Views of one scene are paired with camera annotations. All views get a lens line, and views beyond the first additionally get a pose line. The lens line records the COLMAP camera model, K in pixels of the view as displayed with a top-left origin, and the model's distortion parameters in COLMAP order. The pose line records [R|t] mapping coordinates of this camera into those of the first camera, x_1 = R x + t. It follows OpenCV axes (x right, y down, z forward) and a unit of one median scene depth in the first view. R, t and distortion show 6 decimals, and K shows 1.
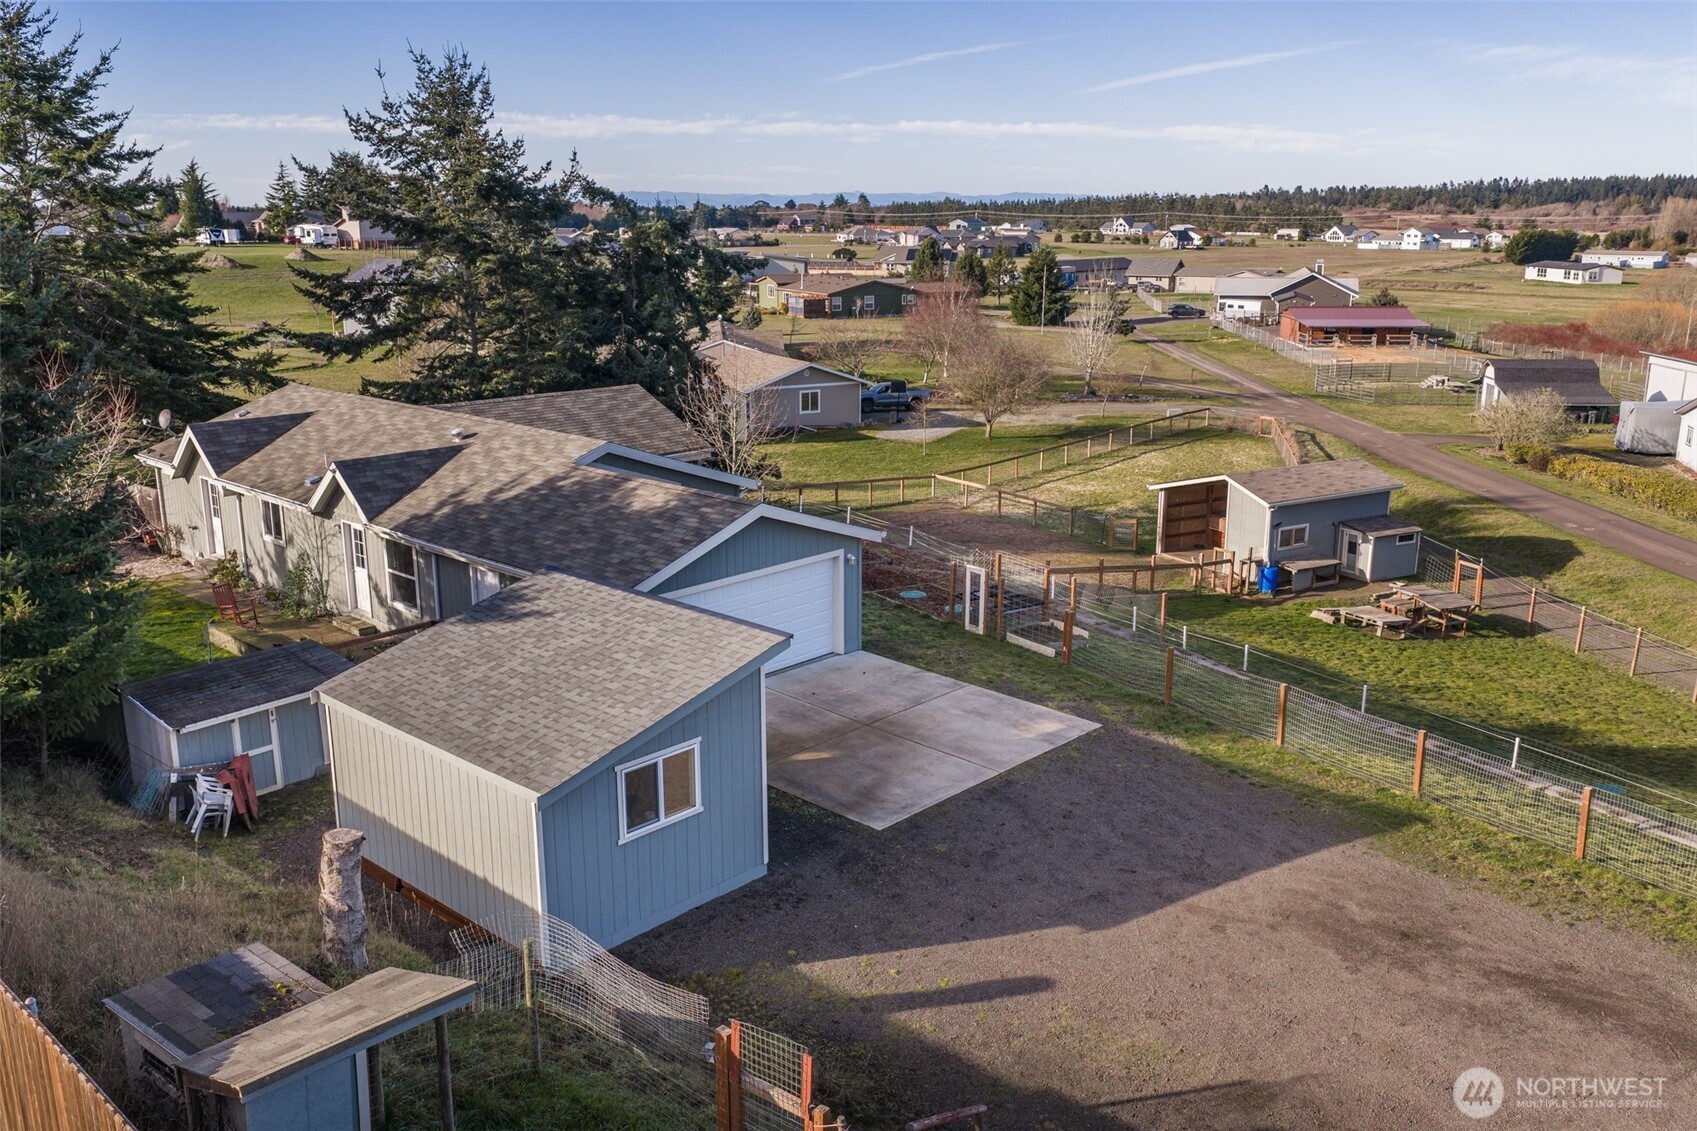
lens RADIAL K [[1418.6, 0, 848.5], [0, 1418.6, 565.5], [0, 0, 1]] dist [0.036437, -0.096786]
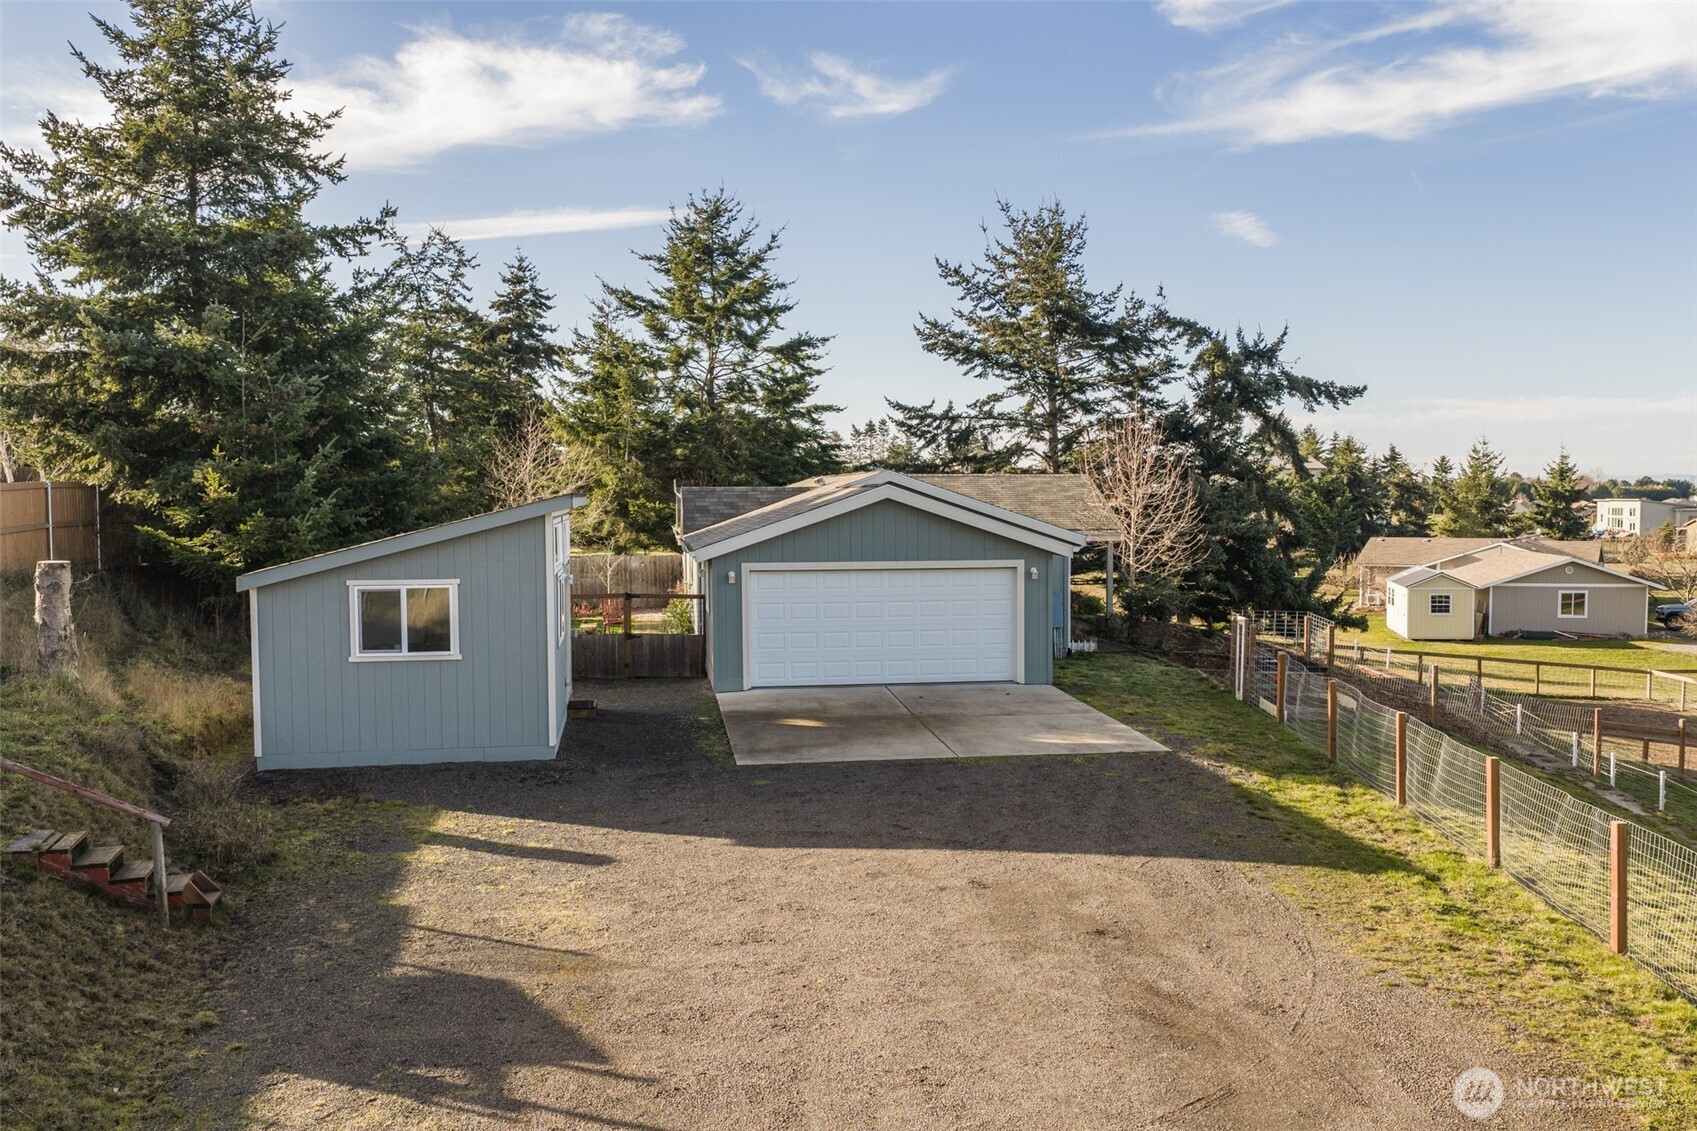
lens RADIAL K [[1418.6, 0, 848.5], [0, 1418.6, 565.5], [0, 0, 1]] dist [0.036437, -0.096786]
pose [[0.770128, 0.022546, -0.637491, 0.318330], [-0.151944, 0.977094, -0.149000, 0.093612], [0.619529, 0.211612, 0.755913, 0.177414]]
